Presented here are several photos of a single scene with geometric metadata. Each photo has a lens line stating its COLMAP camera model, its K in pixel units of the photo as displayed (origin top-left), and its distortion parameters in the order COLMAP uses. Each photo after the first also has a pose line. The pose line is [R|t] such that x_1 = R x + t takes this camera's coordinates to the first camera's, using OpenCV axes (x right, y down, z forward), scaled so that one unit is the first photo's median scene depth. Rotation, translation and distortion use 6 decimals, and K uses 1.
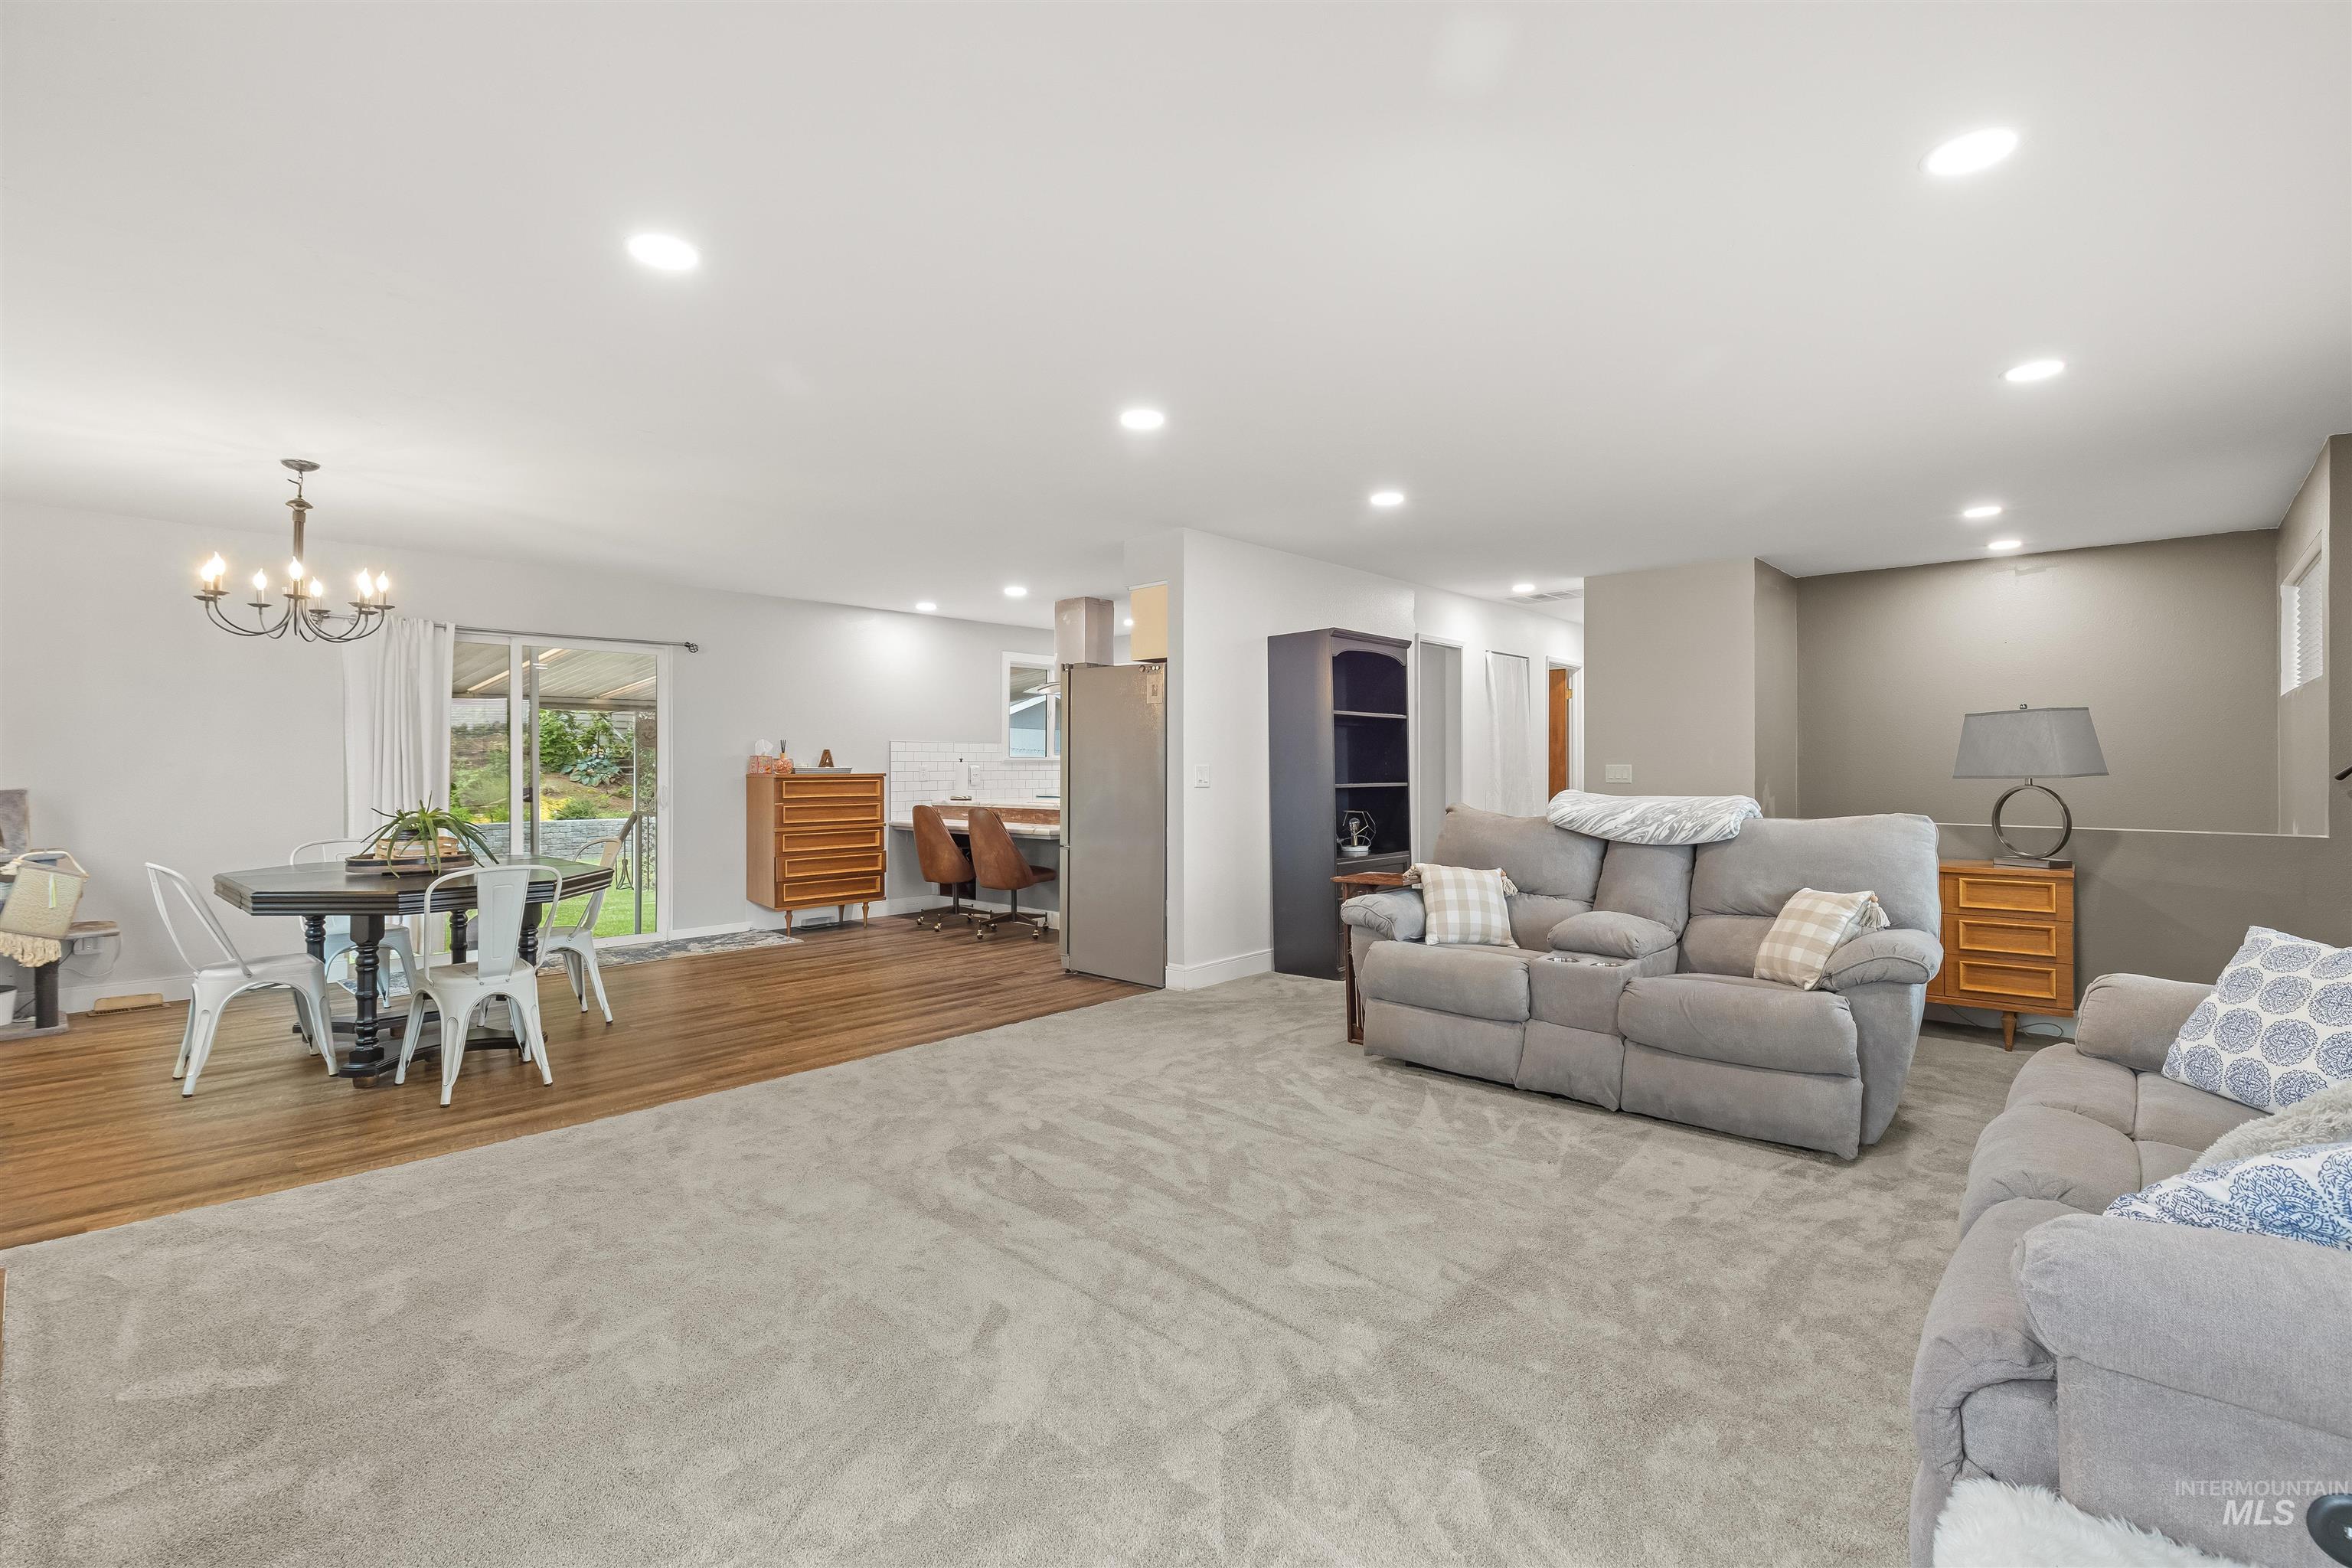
lens RADIAL K [[1069.1, 0, 1180.3], [0, 1069.1, 769.8], [0, 0, 1]] dist [0.000295, -0.000975]
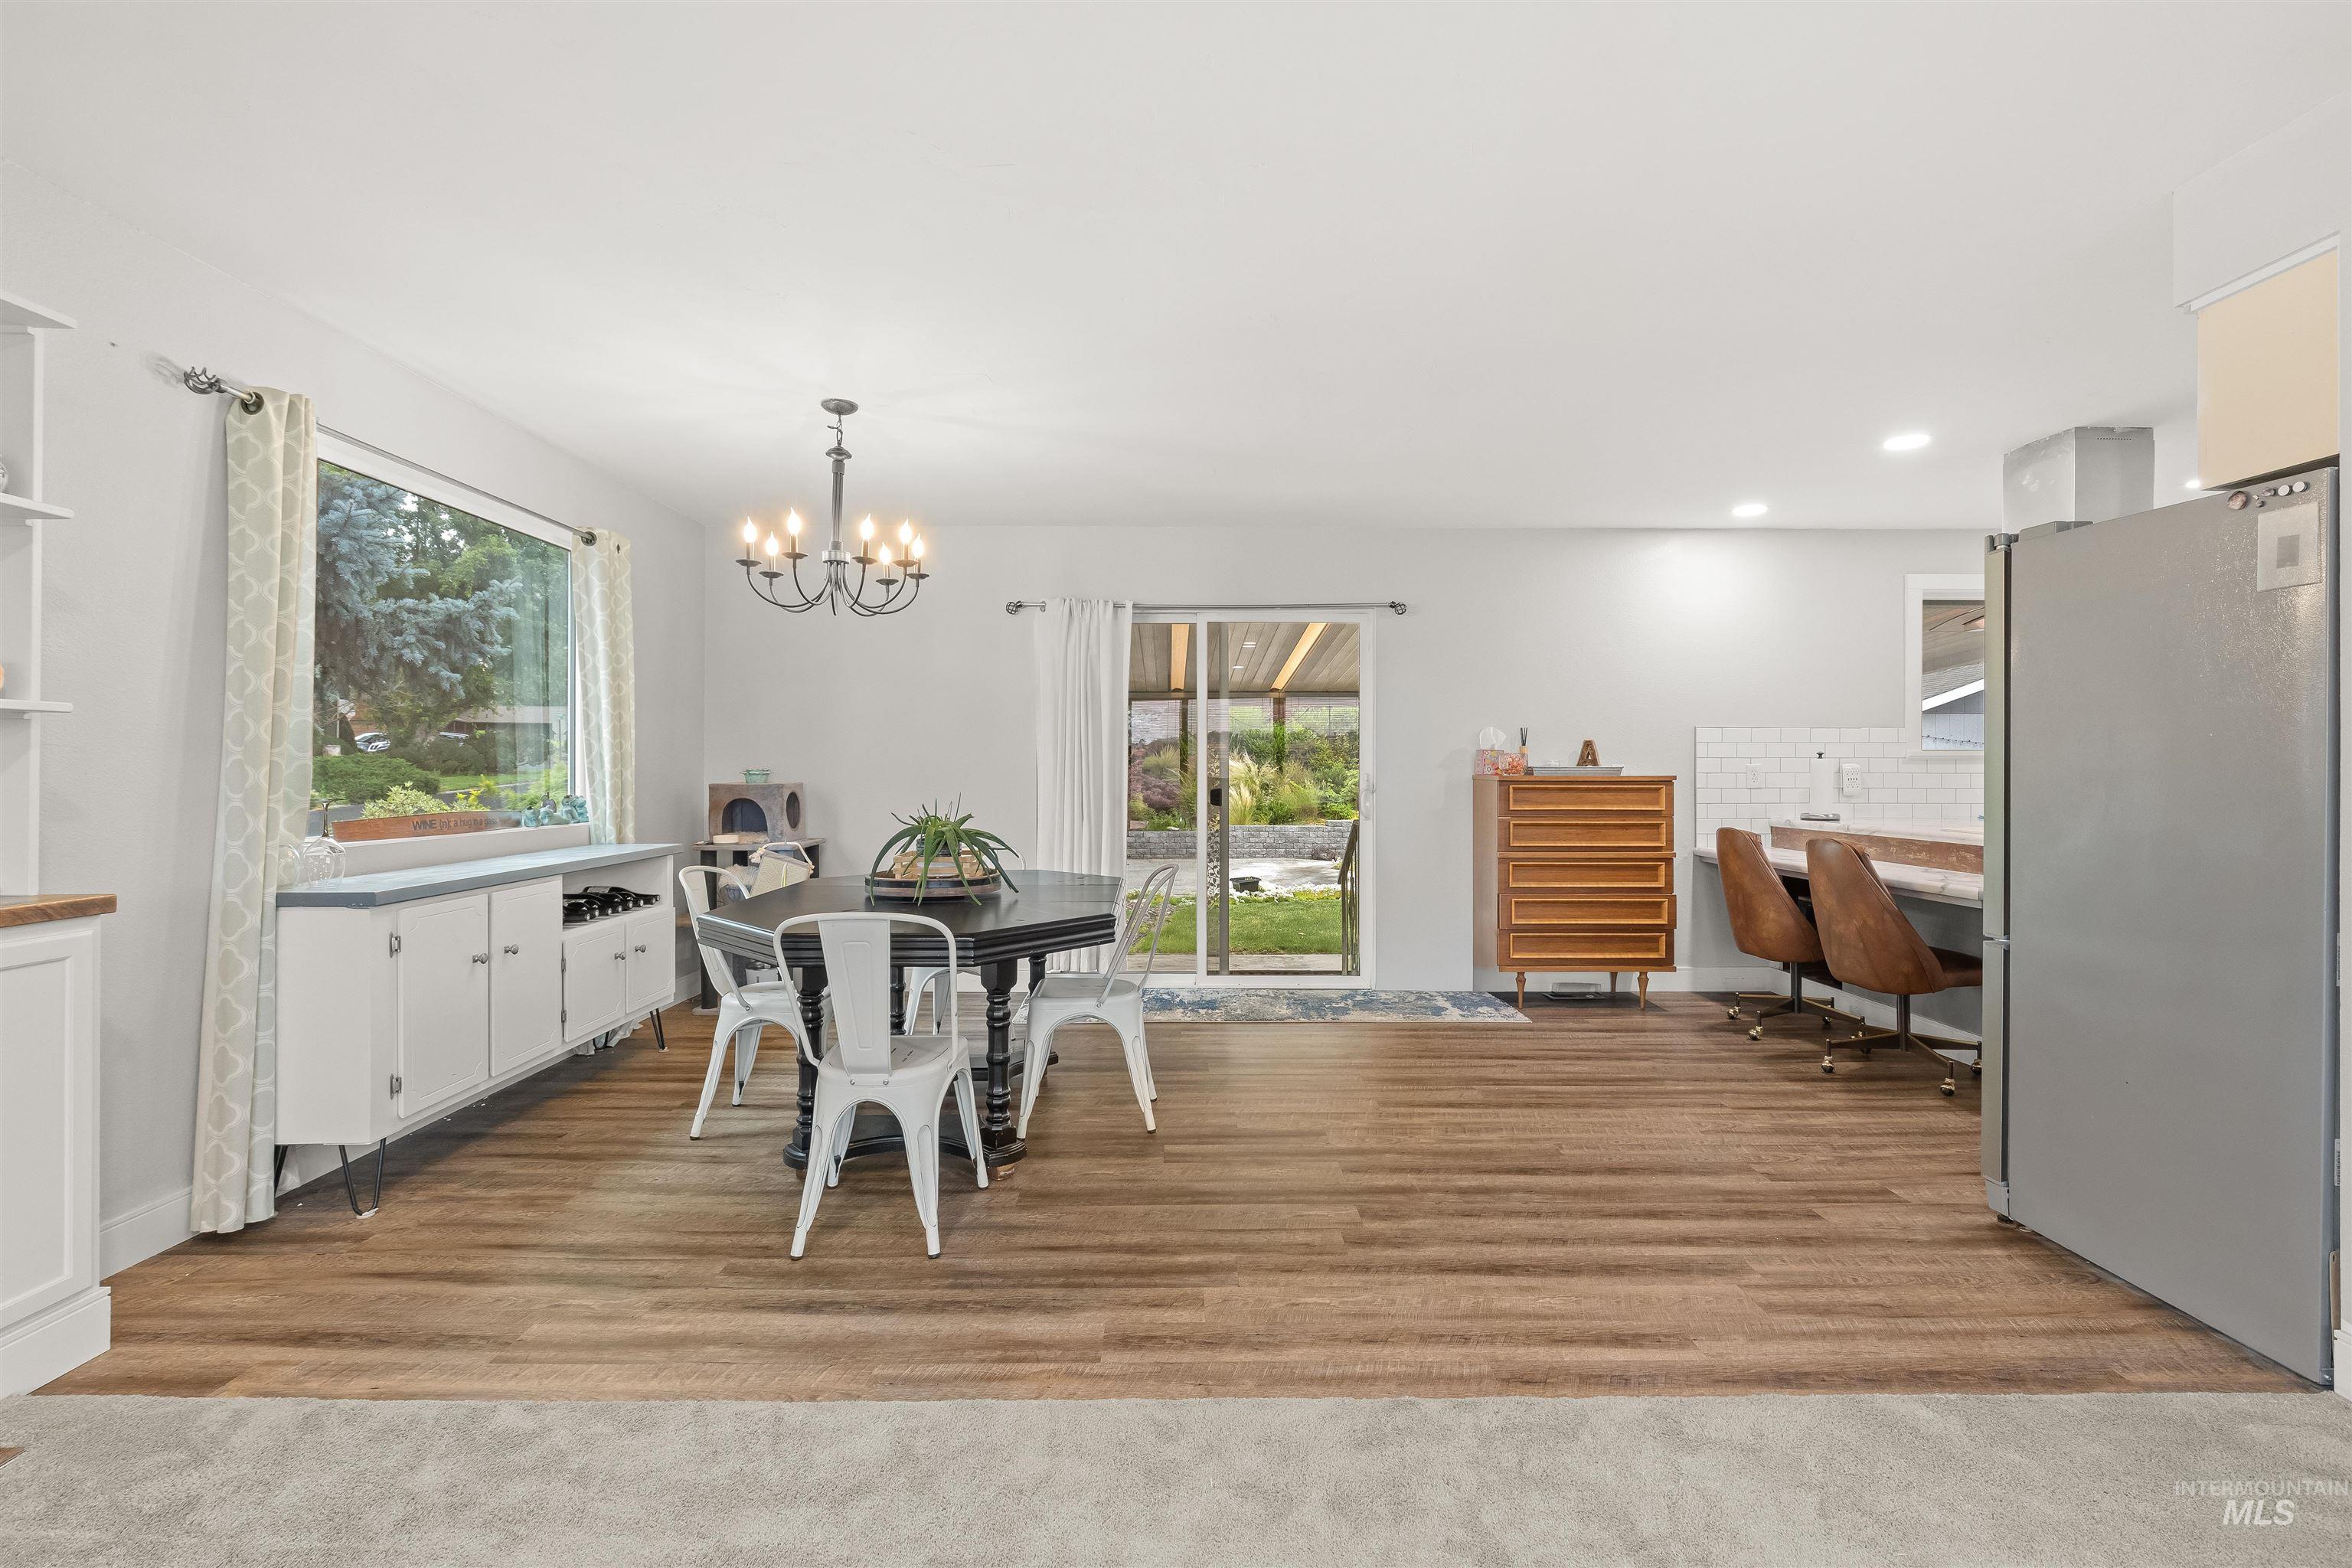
lens RADIAL K [[1056.5, 0, 1175.6], [0, 1056.5, 766.0], [0, 0, 1]] dist [-0.001512, -0.000247]
pose [[0.682414, 0.001033, -0.730965, -0.015427], [-0.004648, 0.999985, -0.002926, 0.000799], [0.730951, 0.005394, 0.682409, 0.359079]]
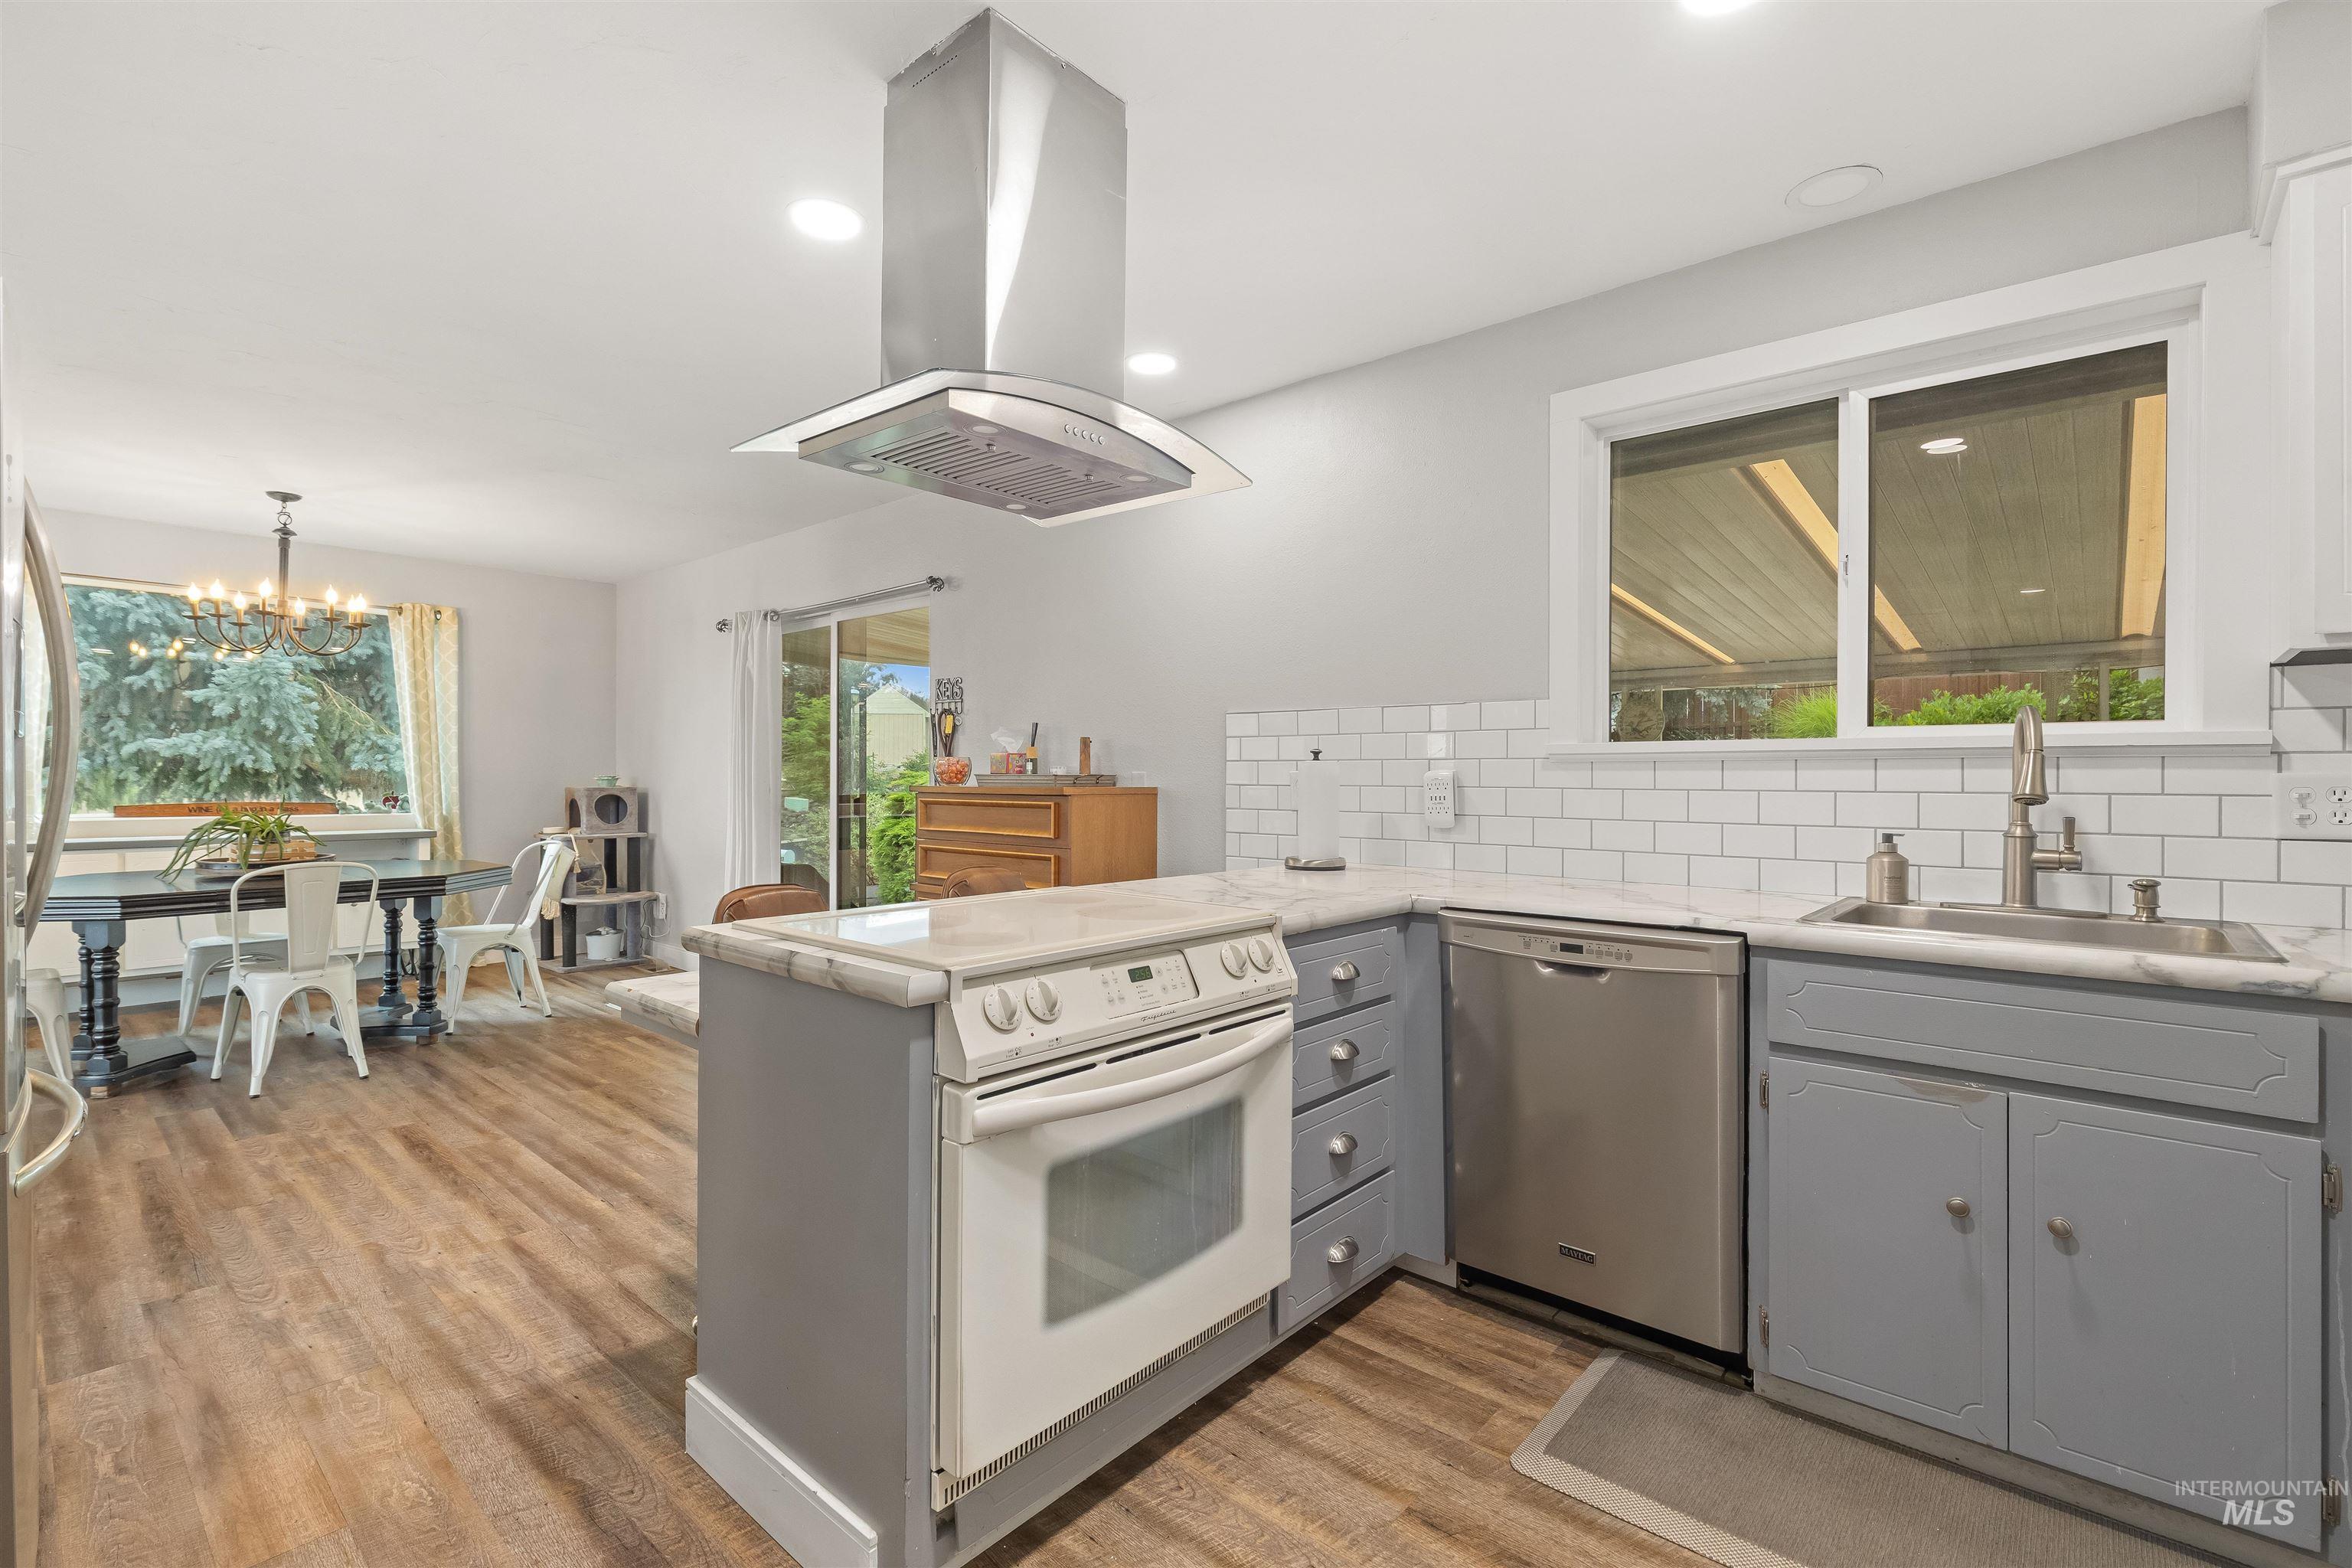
lens RADIAL K [[1044.3, 0, 1175.5], [0, 1044.3, 771.4], [0, 0, 1]] dist [-0.003069, 0.000294]
pose [[0.031530, -0.002976, -0.999498, 0.161965], [-0.007528, 0.999966, -0.003215, -0.002417], [0.999474, 0.007626, 0.031507, 1.087090]]
